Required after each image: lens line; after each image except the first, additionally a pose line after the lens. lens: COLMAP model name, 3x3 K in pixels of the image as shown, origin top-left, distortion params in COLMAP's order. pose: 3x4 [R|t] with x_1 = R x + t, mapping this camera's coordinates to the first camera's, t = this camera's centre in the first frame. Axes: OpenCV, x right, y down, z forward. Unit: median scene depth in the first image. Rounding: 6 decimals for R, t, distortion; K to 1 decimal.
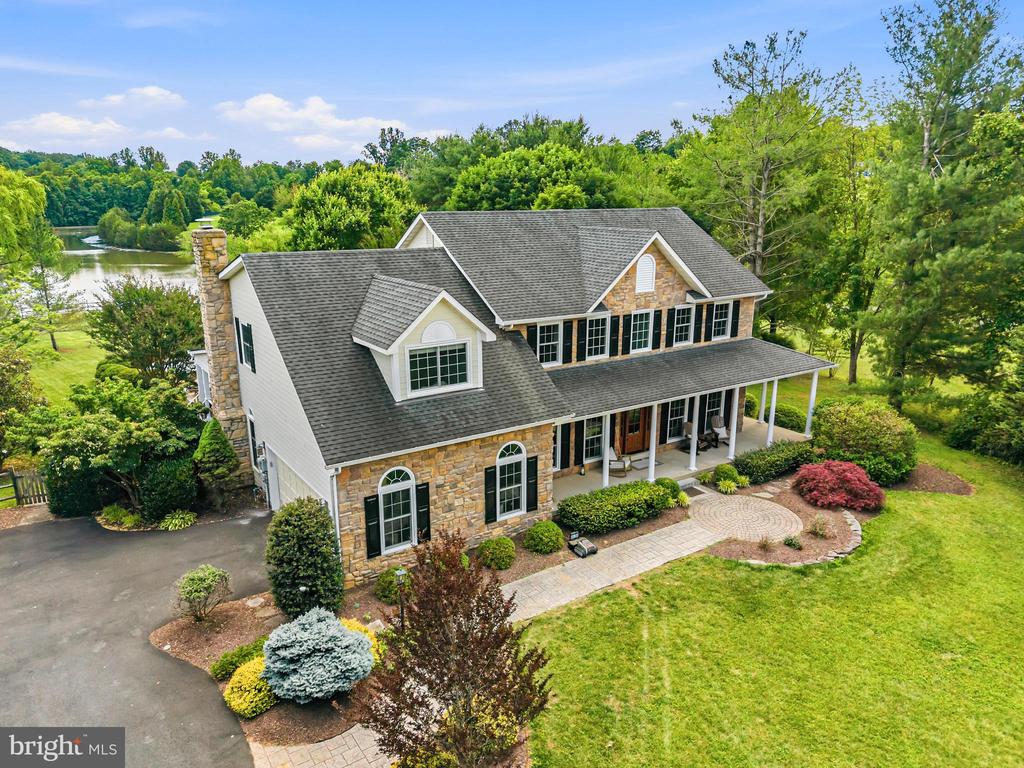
lens RADIAL K [[728.0, 0, 513.0], [0, 728.0, 418.5], [0, 0, 1]] dist [0.057836, -0.061237]
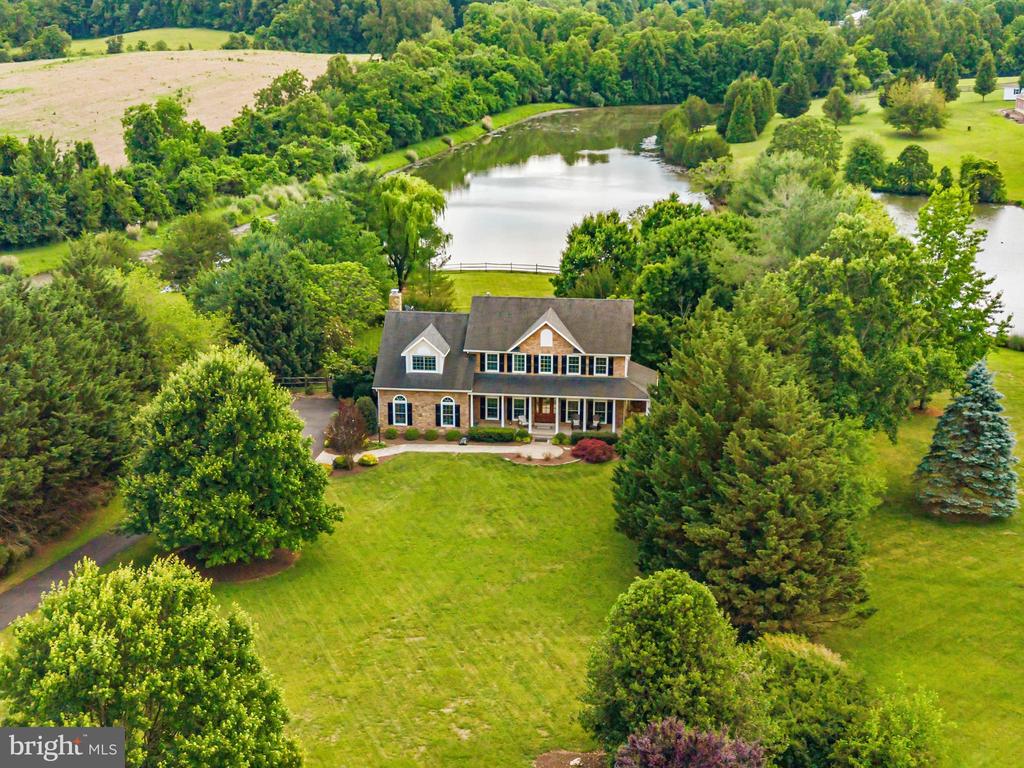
lens RADIAL K [[1455.7, 0, 512.0], [0, 1455.7, 384.0], [0, 0, 1]] dist [0.245163, -0.704670]
pose [[0.767107, 0.175954, -0.616917, 2.837905], [-0.195692, 0.979998, 0.036177, -0.205051], [0.610943, 0.092974, 0.786196, -2.479493]]
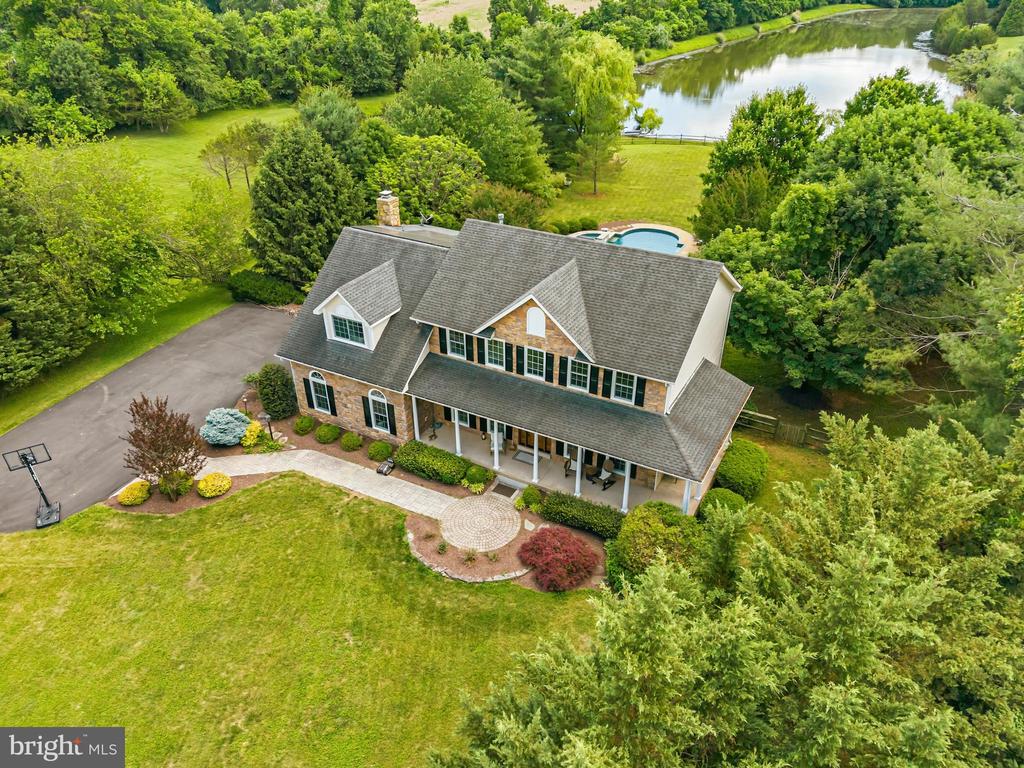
lens RADIAL K [[728.0, 0, 513.0], [0, 728.0, 418.5], [0, 0, 1]] dist [0.057836, -0.061237]
pose [[0.467218, 0.486608, -0.738187, 1.160433], [-0.261913, 0.873619, 0.410112, -0.555762], [0.844458, 0.001729, 0.535619, 0.326432]]
